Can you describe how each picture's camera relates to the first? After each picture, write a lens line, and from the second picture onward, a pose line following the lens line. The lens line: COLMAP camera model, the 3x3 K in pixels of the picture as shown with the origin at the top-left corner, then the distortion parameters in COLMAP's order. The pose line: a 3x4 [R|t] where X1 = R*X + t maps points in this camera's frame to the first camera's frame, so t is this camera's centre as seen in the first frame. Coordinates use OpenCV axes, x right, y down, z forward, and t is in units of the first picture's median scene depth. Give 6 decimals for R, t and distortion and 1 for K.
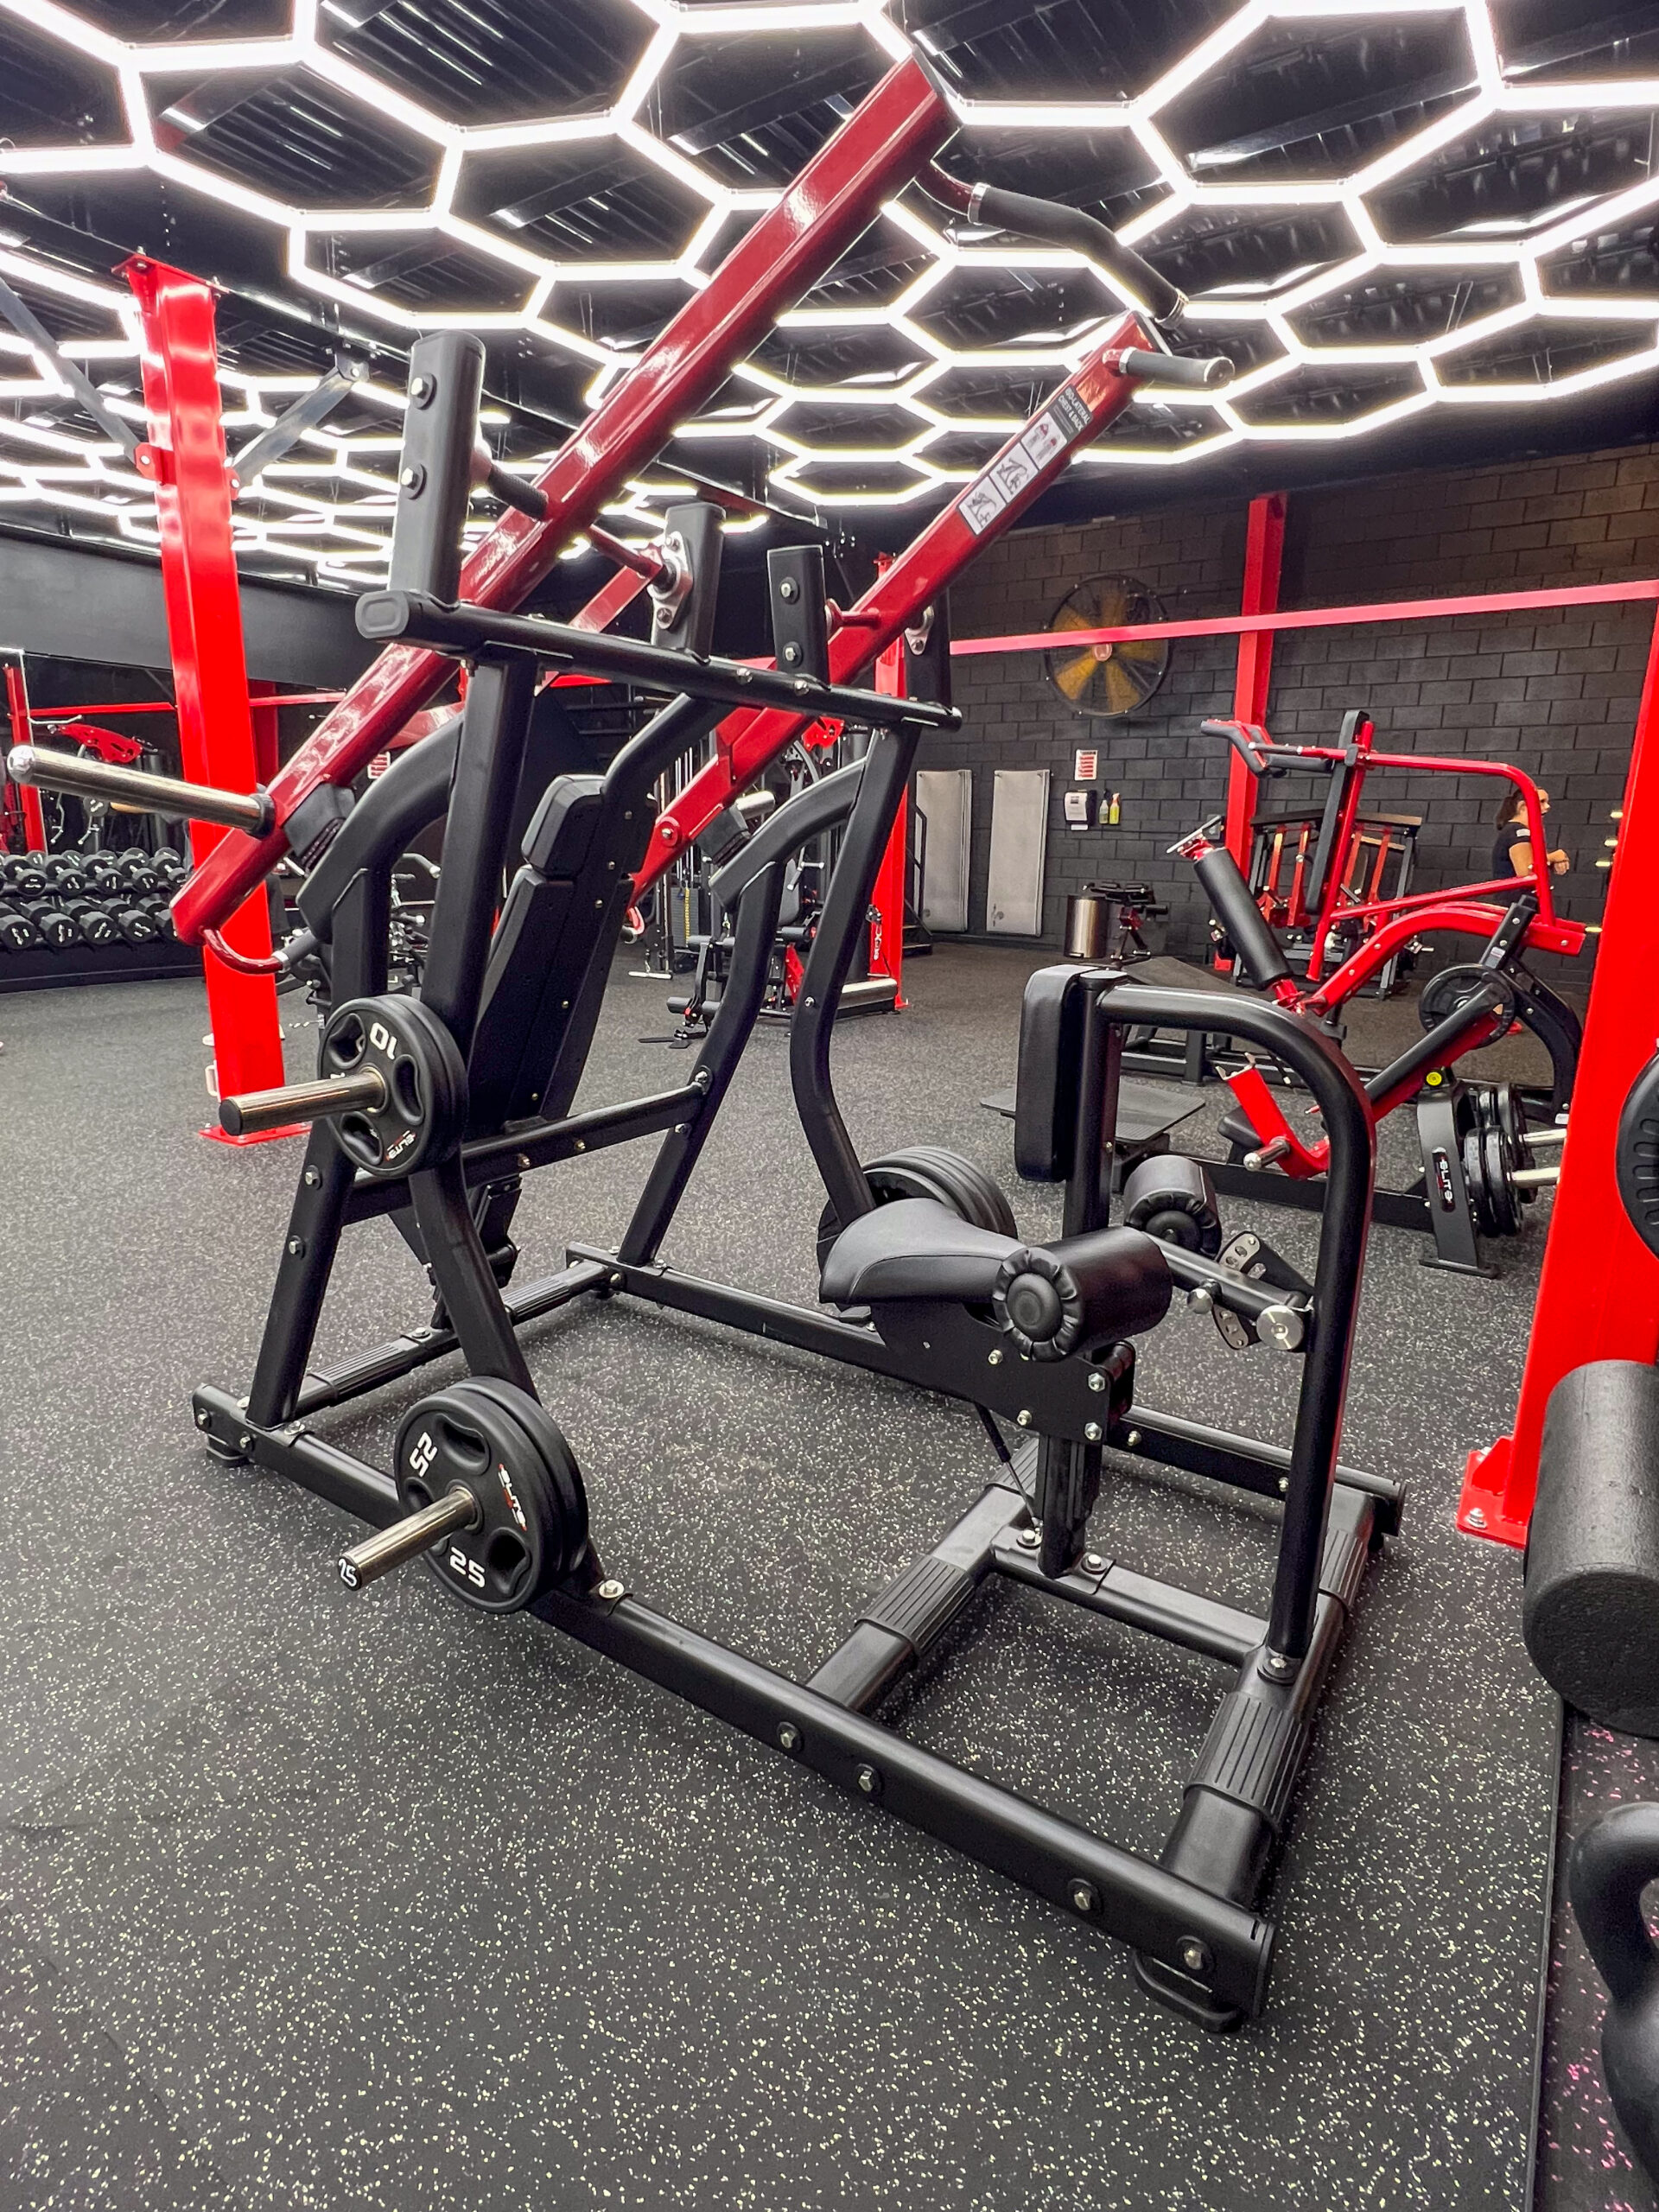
lens RADIAL K [[1135.9, 0, 826.2], [0, 1135.9, 1103.2], [0, 0, 1]] dist [-0.002635, 0.000311]
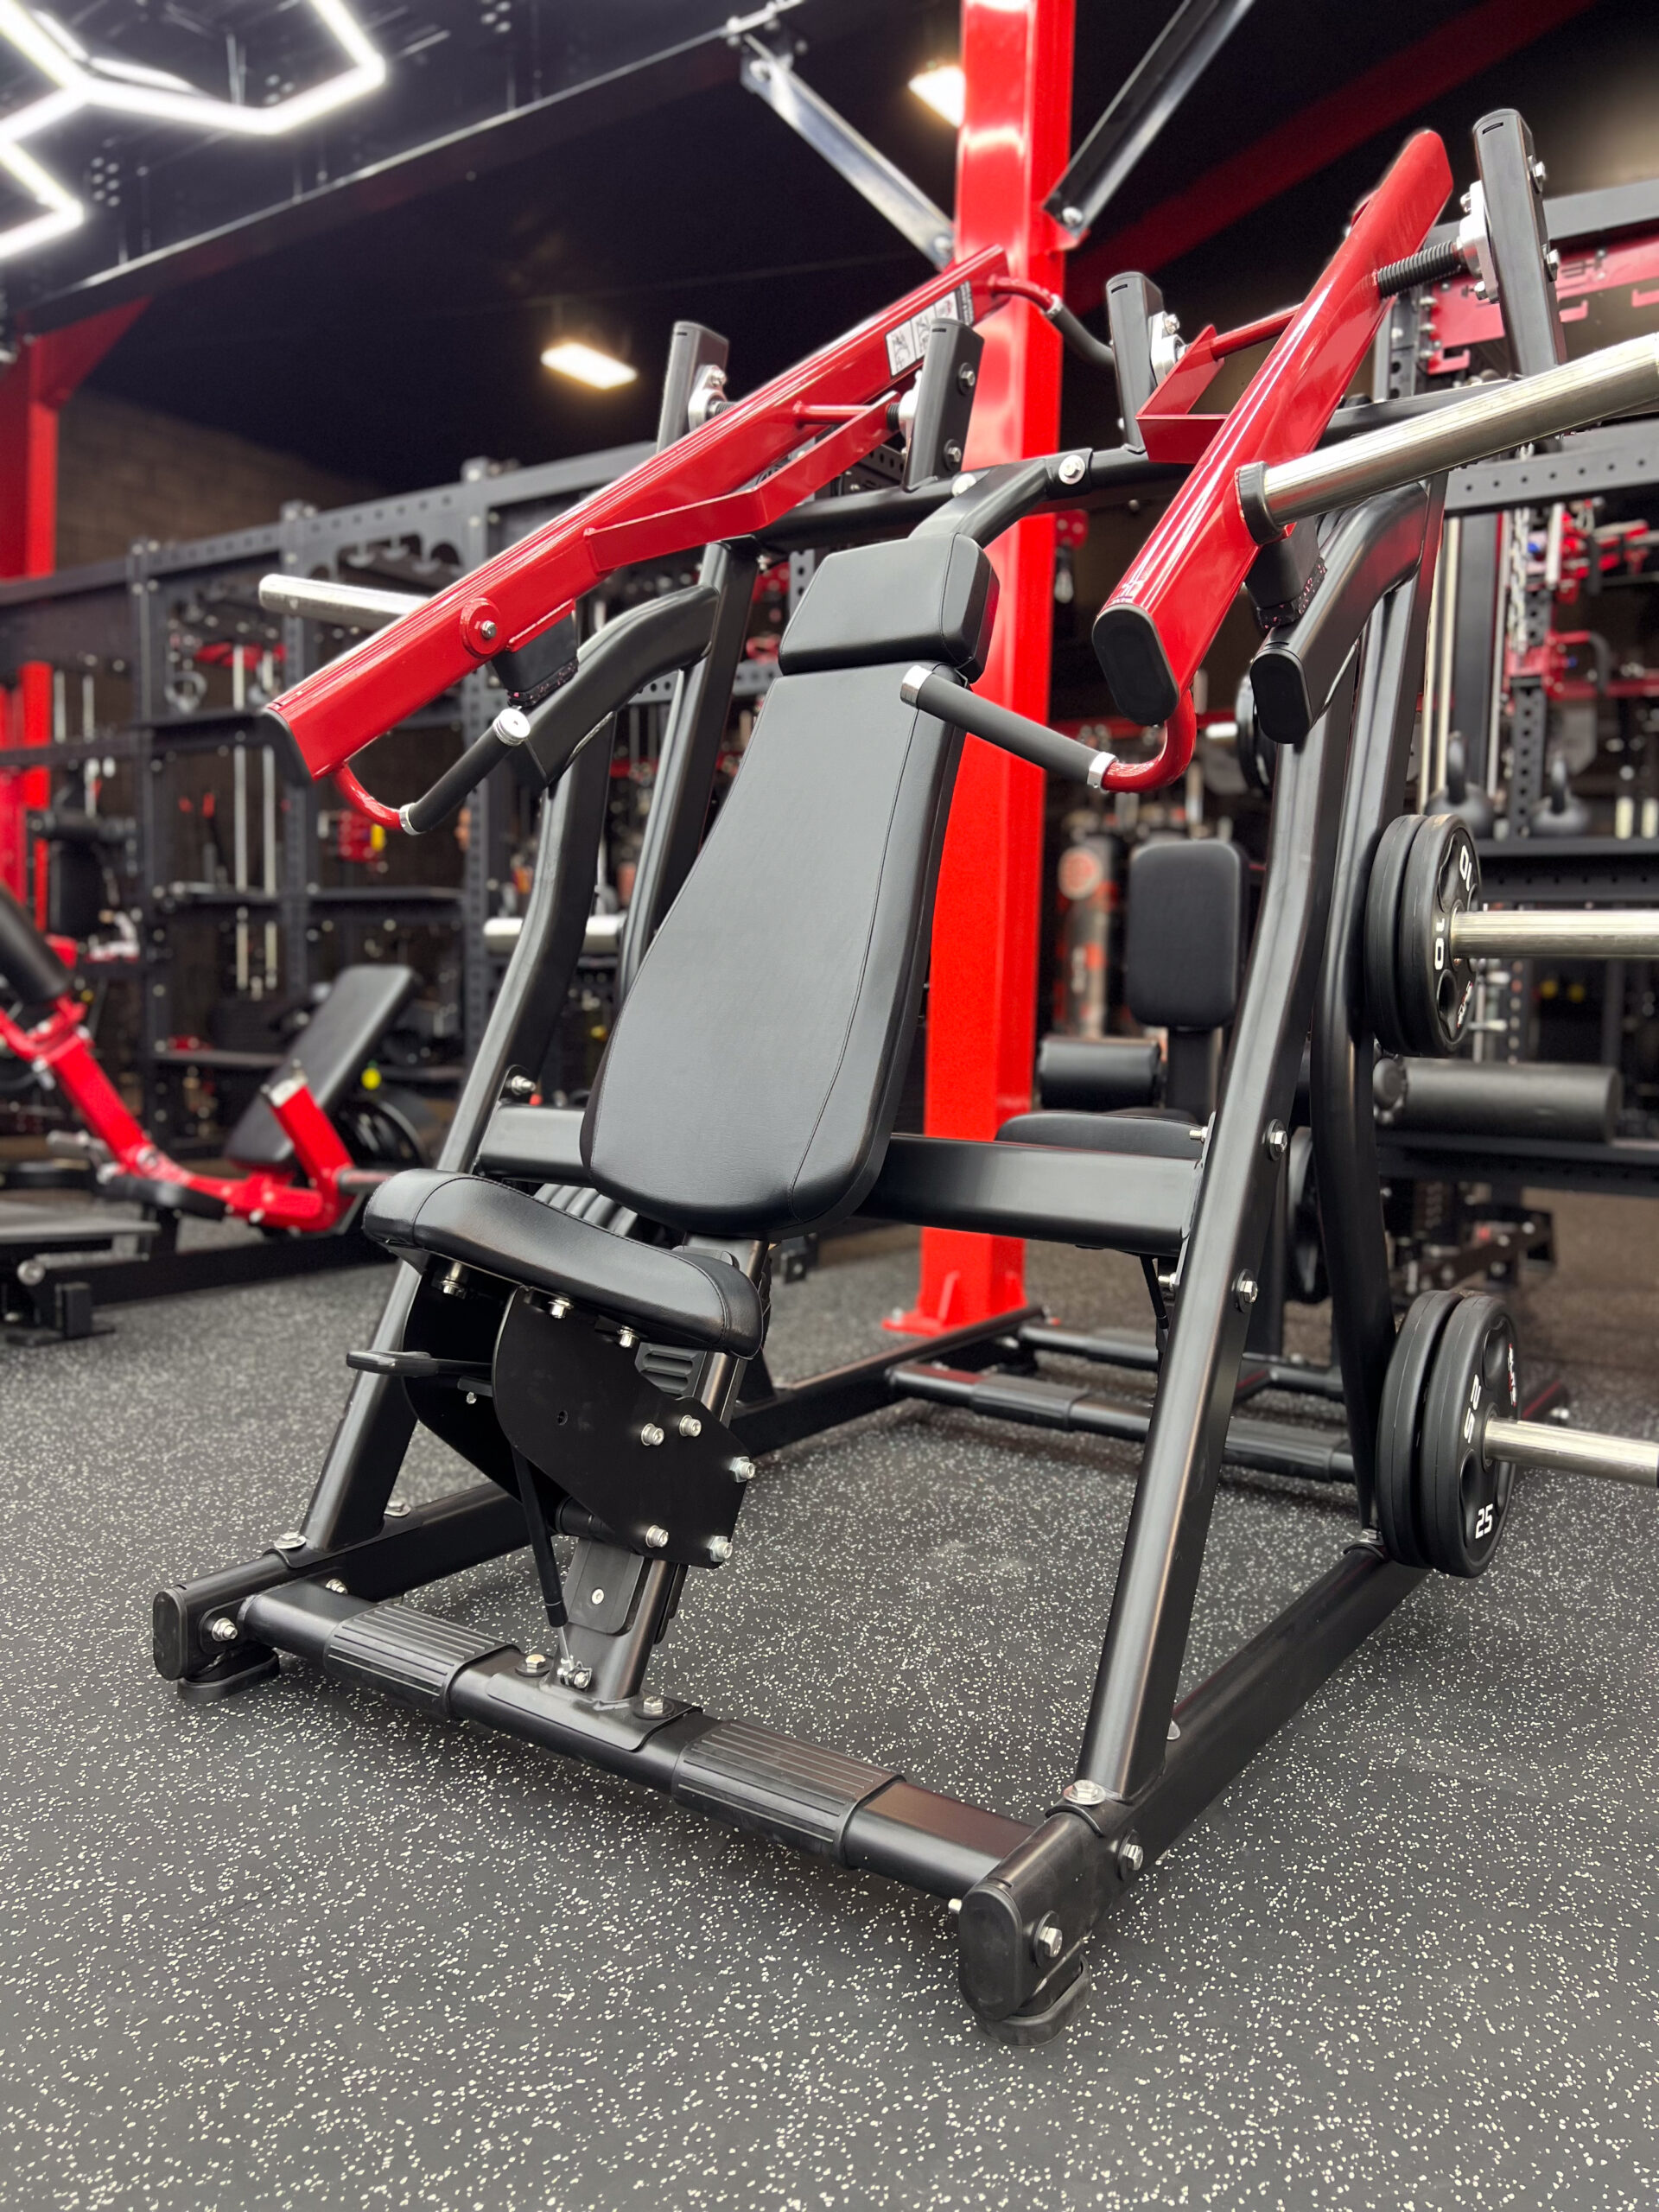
lens RADIAL K [[1667.8, 0, 829.5], [0, 1667.8, 1106.0], [0, 0, 1]] dist [0.022237, -0.007428]
pose [[0.009983, -0.095310, 0.995398, -0.653940], [0.209838, 0.973482, 0.091107, -0.038999], [-0.977685, 0.207963, 0.029718, 0.598255]]
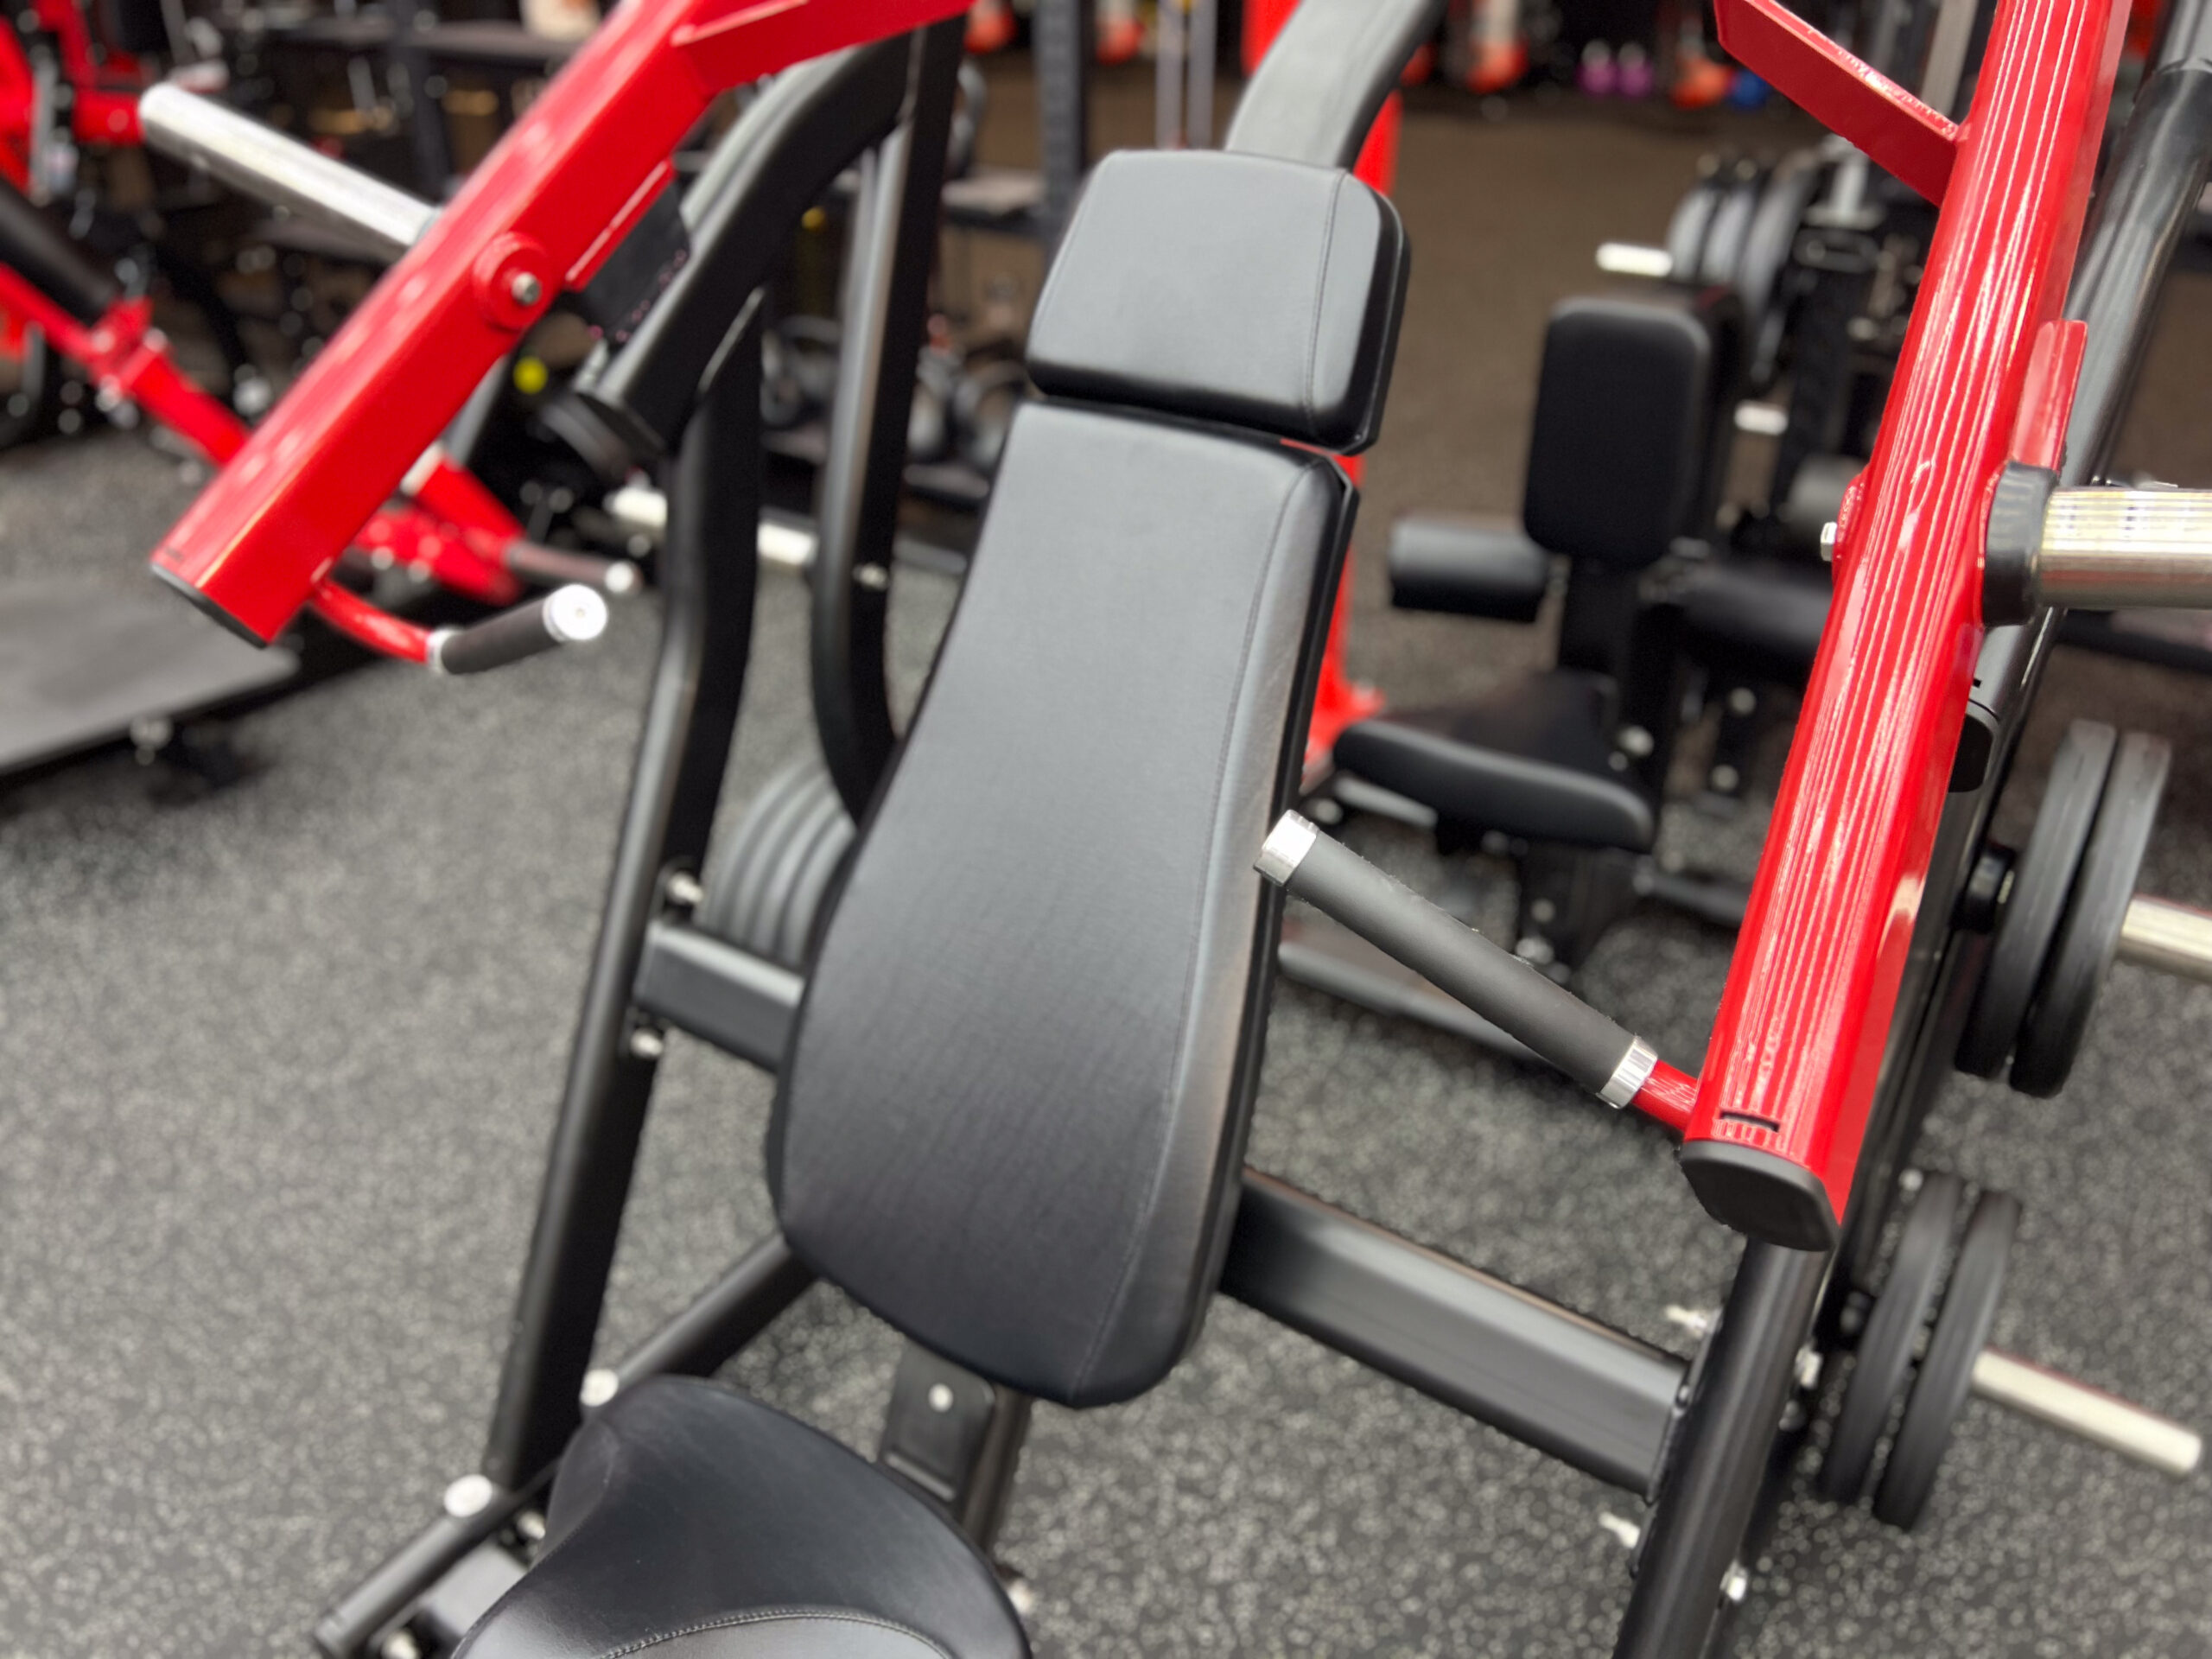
lens RADIAL K [[1677.2, 0, 1091.3], [0, 1677.2, 830.3], [0, 0, 1]] dist [0.018181, -0.008114]
pose [[0.010521, -0.531205, 0.847178, -0.421640], [0.228285, 0.826127, 0.515171, -0.219467], [-0.973538, 0.187978, 0.129958, 0.564125]]
